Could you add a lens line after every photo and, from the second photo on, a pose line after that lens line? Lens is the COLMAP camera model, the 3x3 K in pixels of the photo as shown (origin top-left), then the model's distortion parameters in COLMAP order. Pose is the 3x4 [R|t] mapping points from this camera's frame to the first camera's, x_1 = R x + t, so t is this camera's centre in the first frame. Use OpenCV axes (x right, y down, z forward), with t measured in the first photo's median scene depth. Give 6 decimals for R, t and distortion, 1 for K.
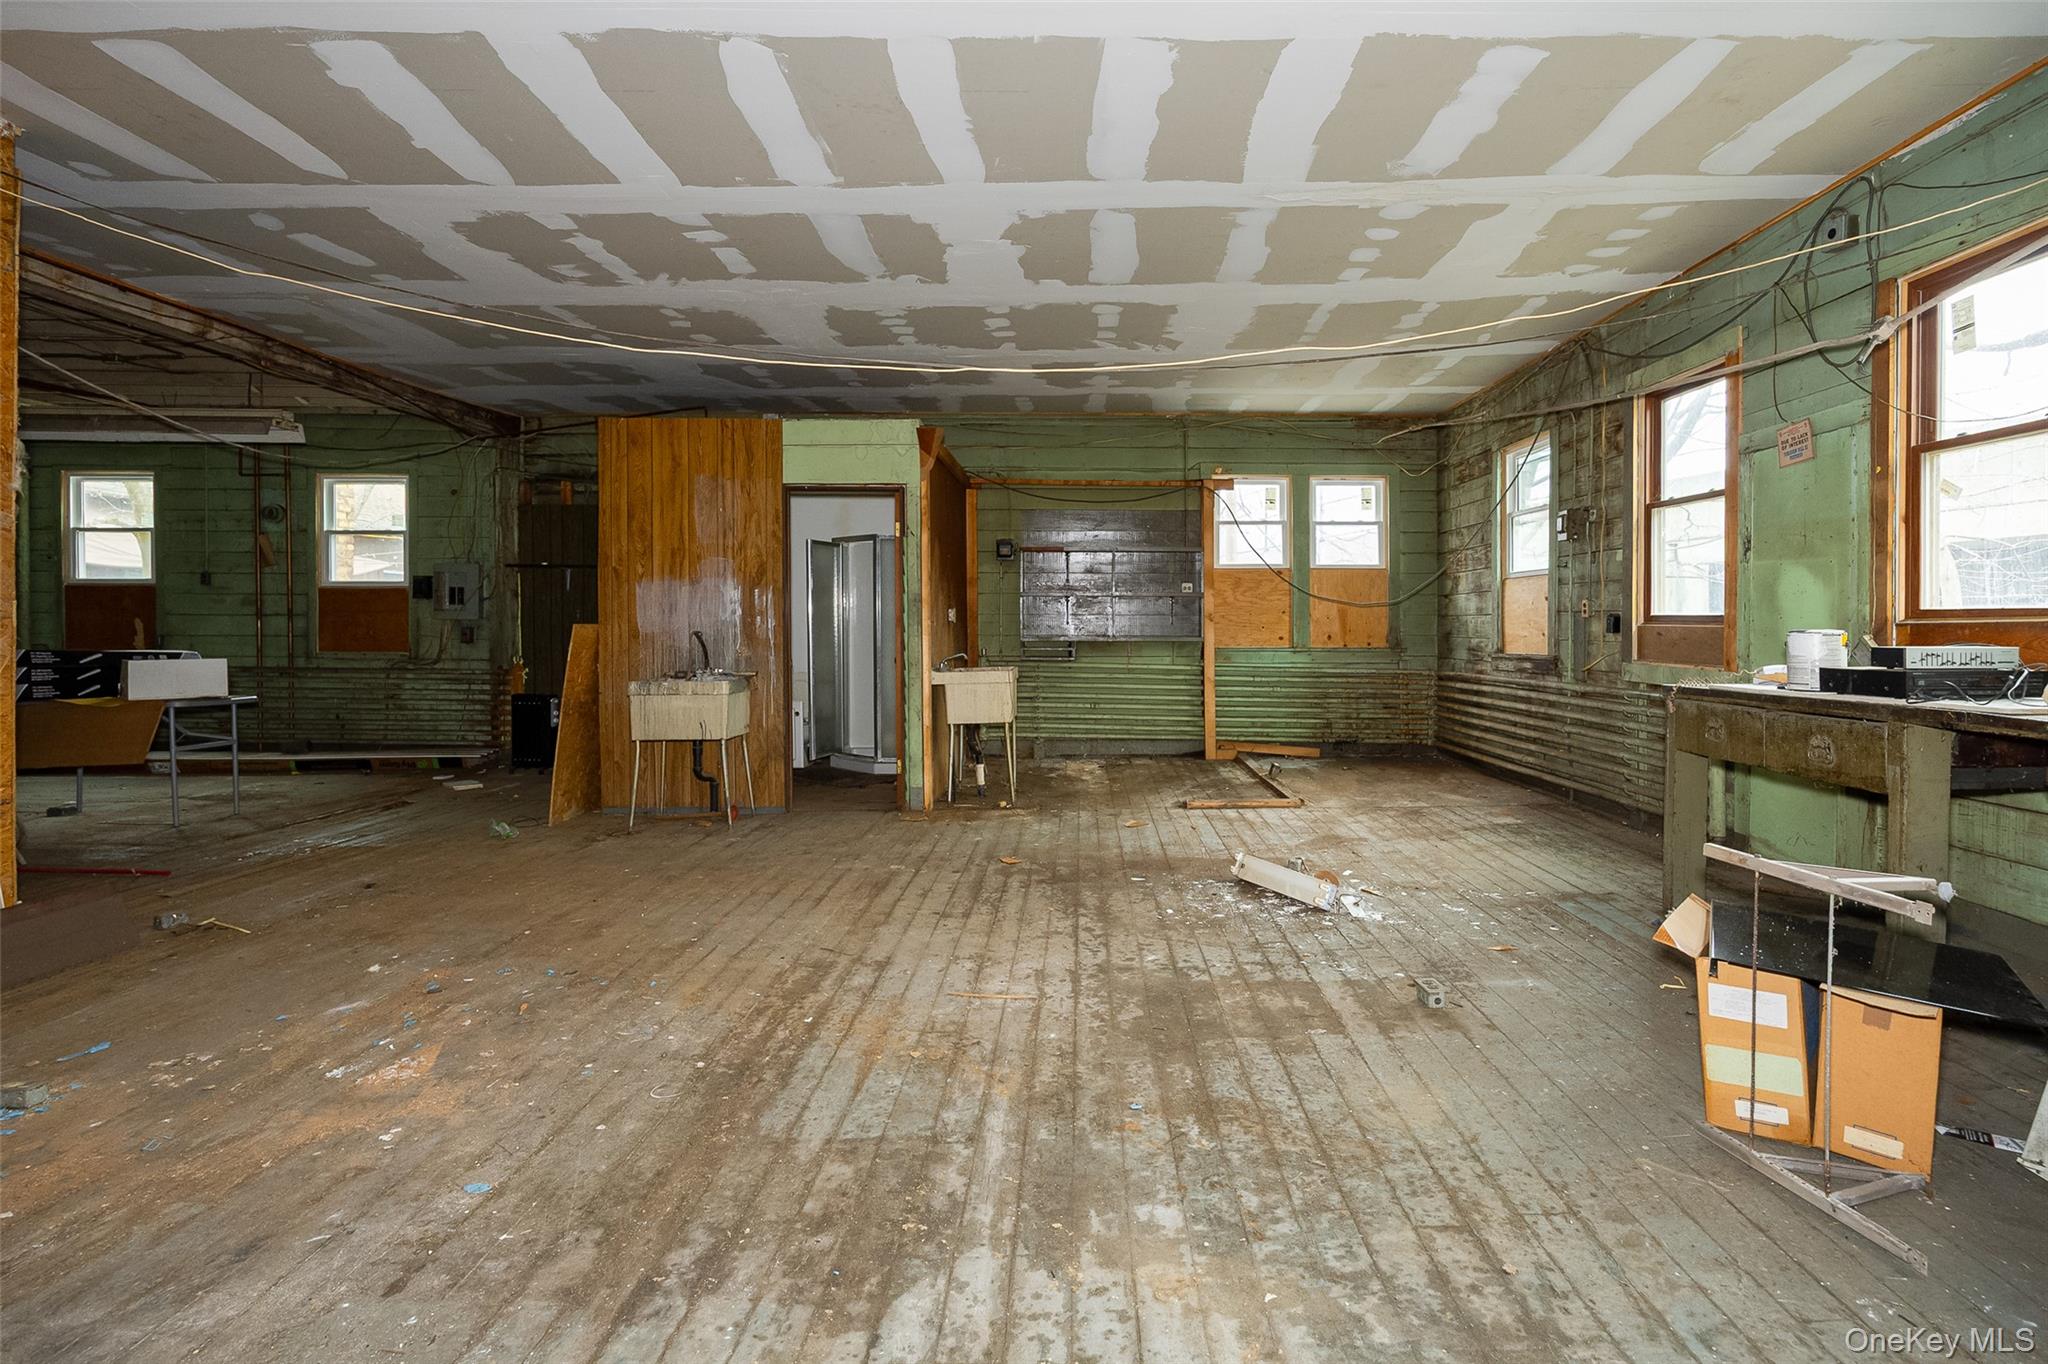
lens RADIAL K [[976.8, 0, 1099.2], [0, 976.8, 630.1], [0, 0, 1]] dist [-0.012709, 0.000944]
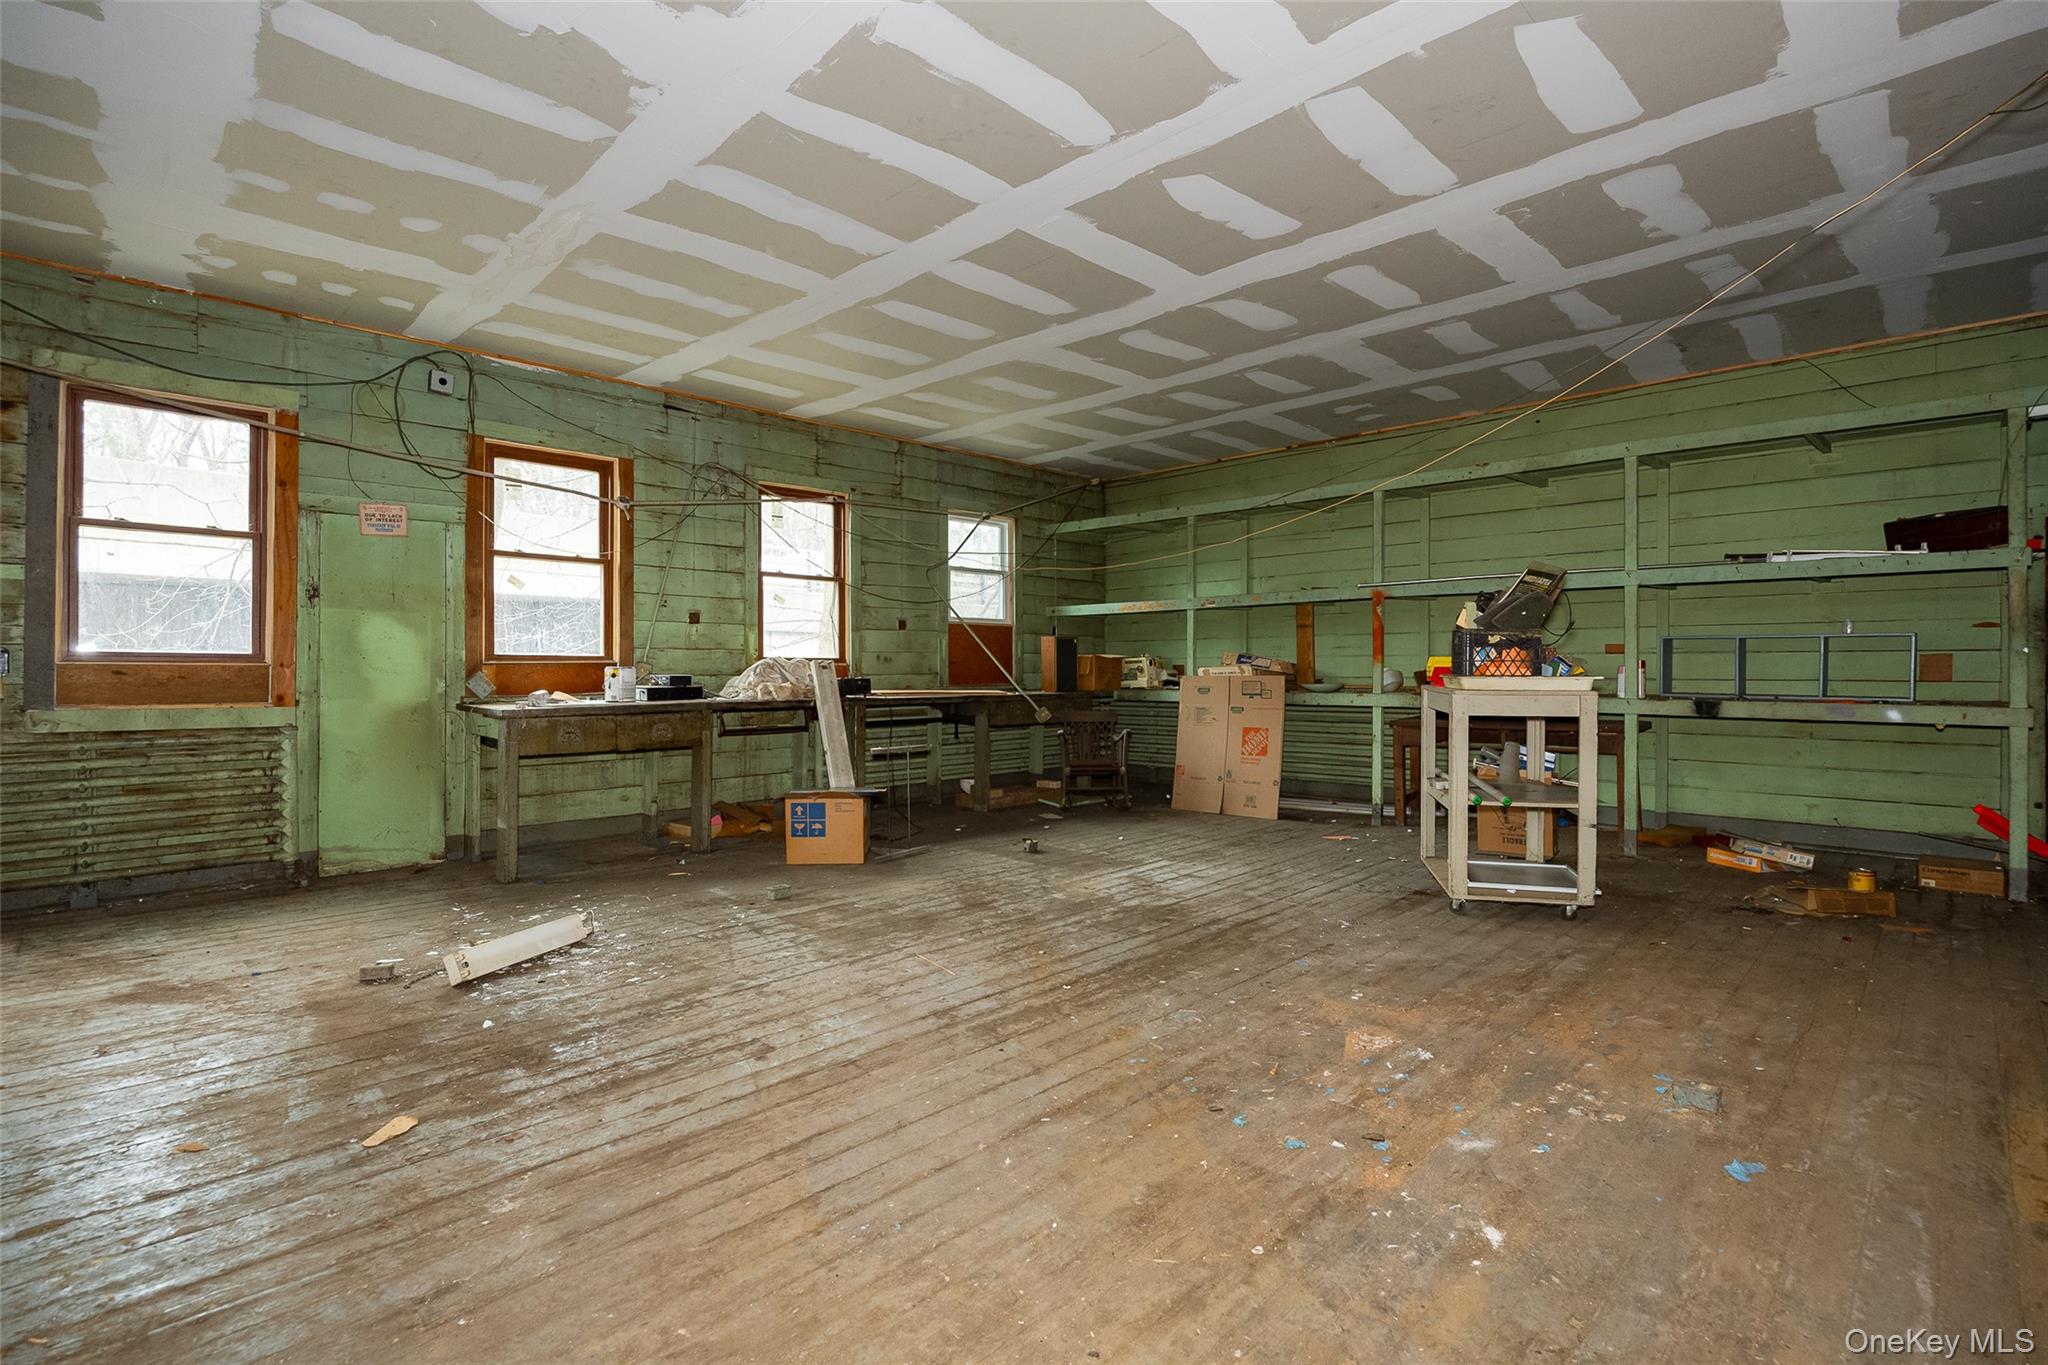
lens RADIAL K [[976.8, 0, 1039.2], [0, 976.8, 668.1], [0, 0, 1]] dist [-0.012709, 0.000944]
pose [[-0.703377, 0.002039, 0.710814, -0.998030], [0.004874, 0.999986, 0.001954, 0.002902], [-0.710800, 0.004839, -0.703377, 1.648018]]
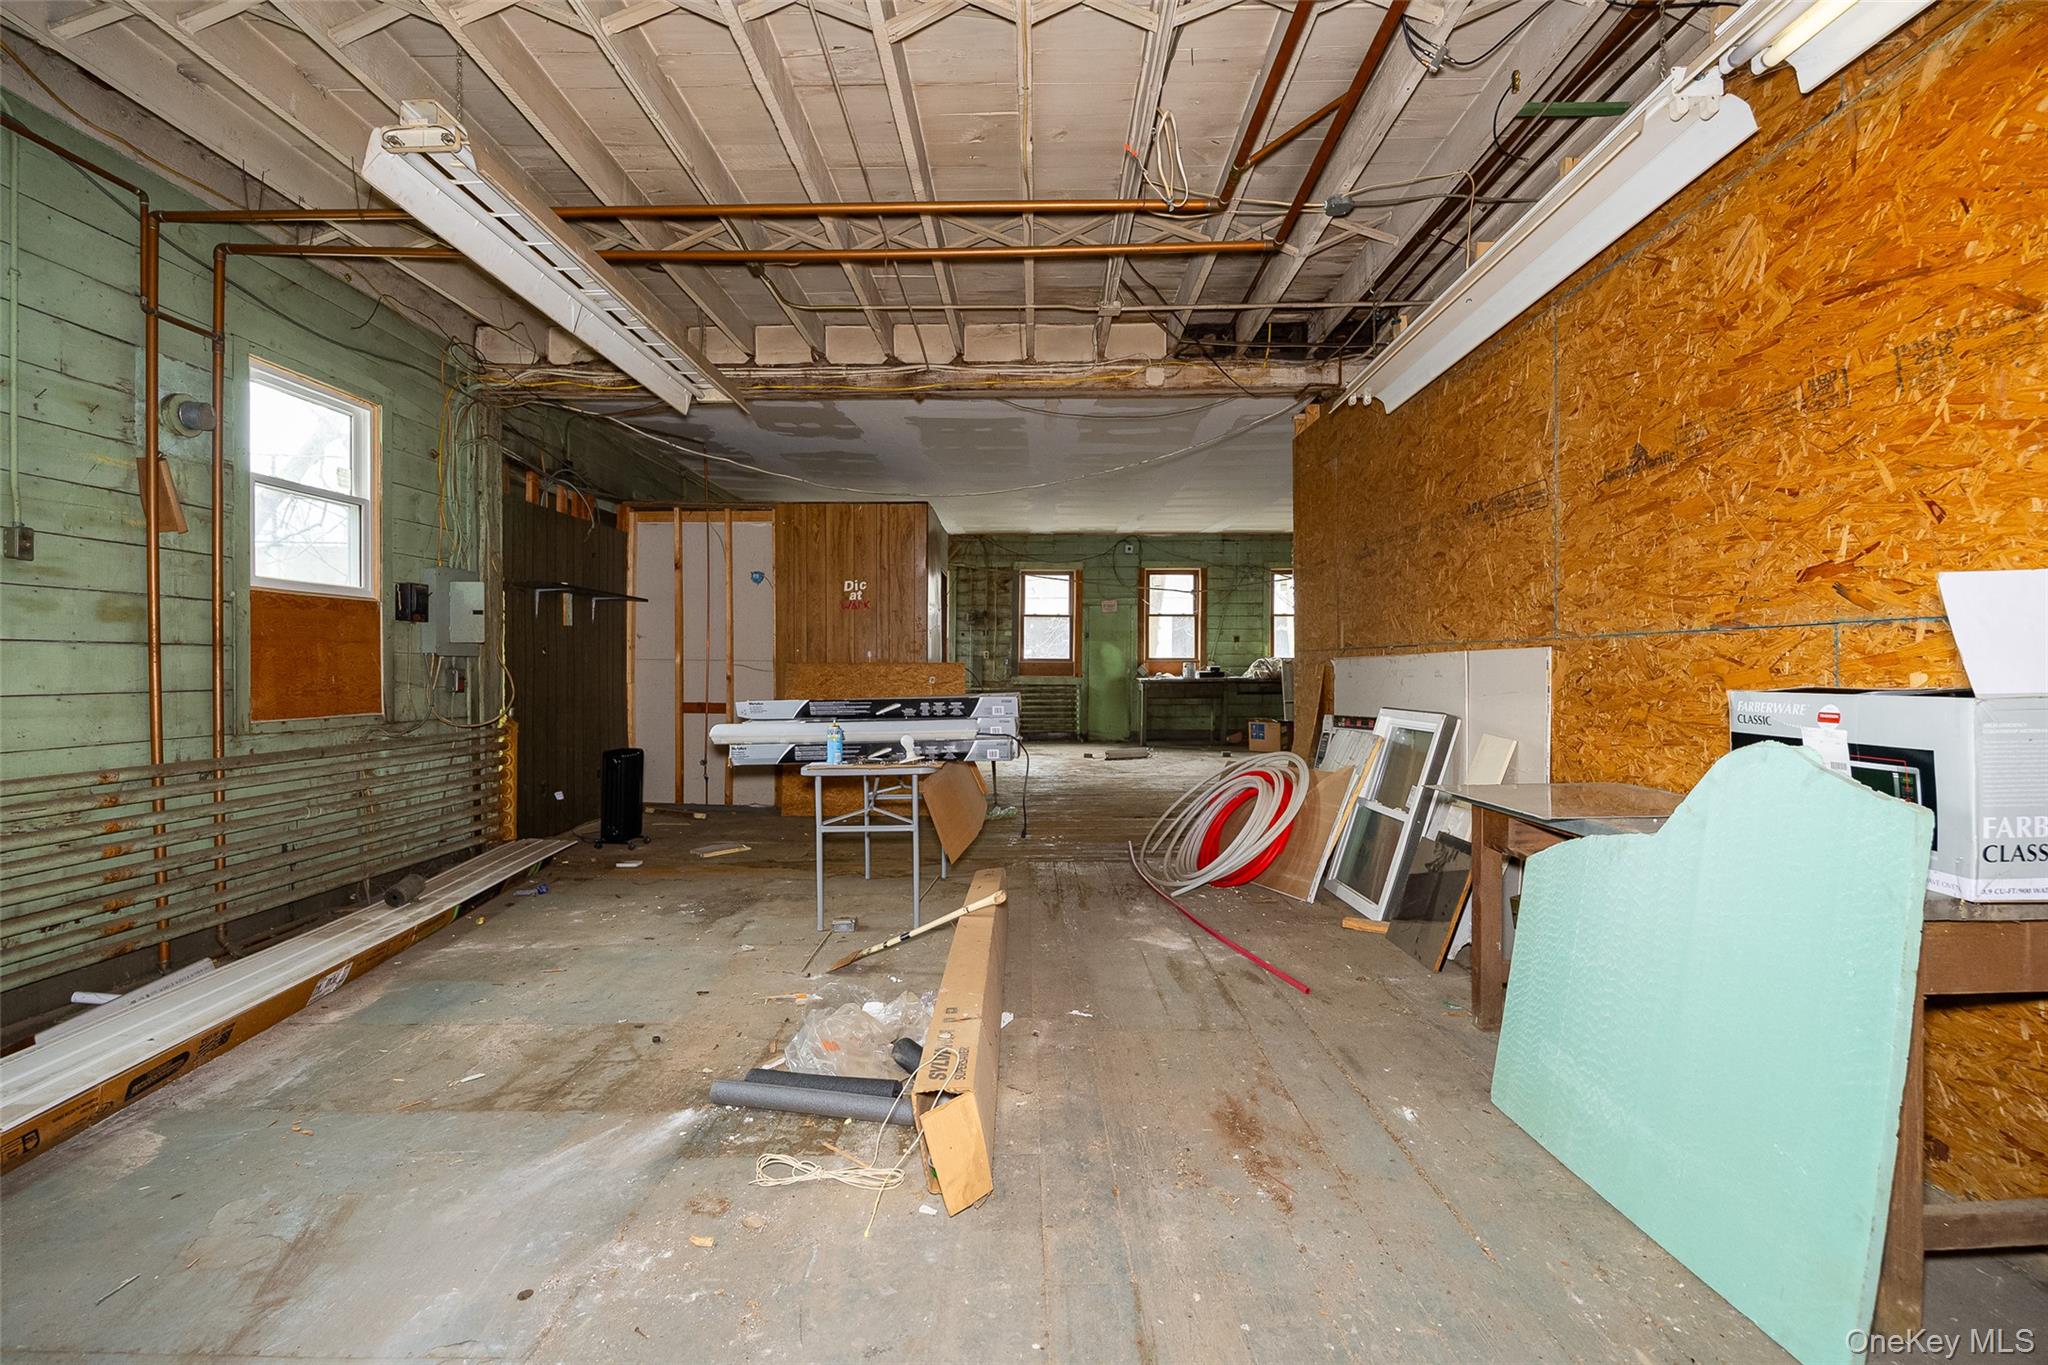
lens RADIAL K [[976.8, 0, 1026.0], [0, 976.8, 668.0], [0, 0, 1]] dist [-0.012709, 0.000944]
pose [[0.020488, -0.006895, 0.999766, -3.313600], [0.008044, 0.999945, 0.006731, -0.011899], [-0.999758, 0.007904, 0.020542, 1.560893]]
